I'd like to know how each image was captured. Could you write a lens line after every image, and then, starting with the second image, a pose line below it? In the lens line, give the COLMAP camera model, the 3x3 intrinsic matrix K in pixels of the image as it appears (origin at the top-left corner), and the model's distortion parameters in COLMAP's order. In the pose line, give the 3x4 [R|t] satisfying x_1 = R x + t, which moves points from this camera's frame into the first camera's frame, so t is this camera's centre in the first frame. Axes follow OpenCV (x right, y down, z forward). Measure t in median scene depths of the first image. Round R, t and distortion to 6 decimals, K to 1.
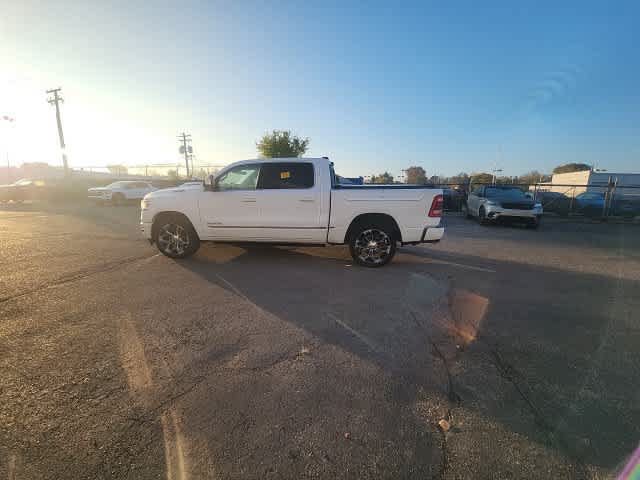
lens RADIAL K [[256.5, 0, 321.3], [0, 256.5, 239.2], [0, 0, 1]] dist [0.017556, -0.012545]
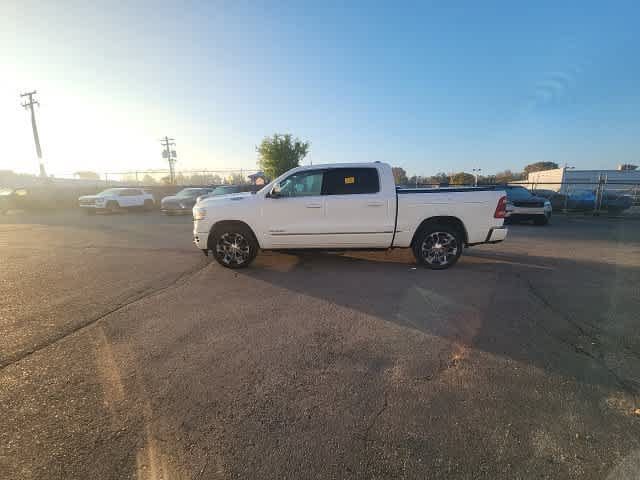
lens RADIAL K [[256.0, 0, 321.7], [0, 256.0, 240.8], [0, 0, 1]] dist [0.017457, -0.012498]
pose [[0.997396, -0.034834, 0.063149, -0.231403], [0.034943, 0.999389, -0.000615, -0.013510], [-0.063089, 0.002820, 0.998004, 0.011669]]
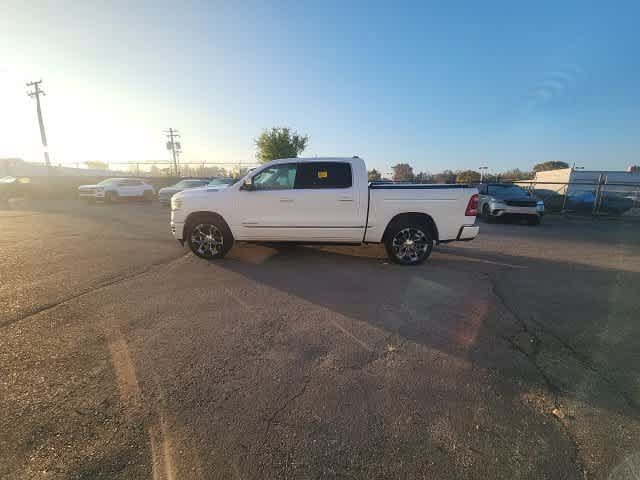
lens RADIAL K [[256.5, 0, 321.3], [0, 256.5, 239.2], [0, 0, 1]] dist [0.017556, -0.012545]
pose [[0.998898, -0.009451, 0.045964, -0.140924], [0.008916, 0.999890, 0.011847, -0.006977], [-0.046071, -0.011424, 0.998873, -0.003394]]
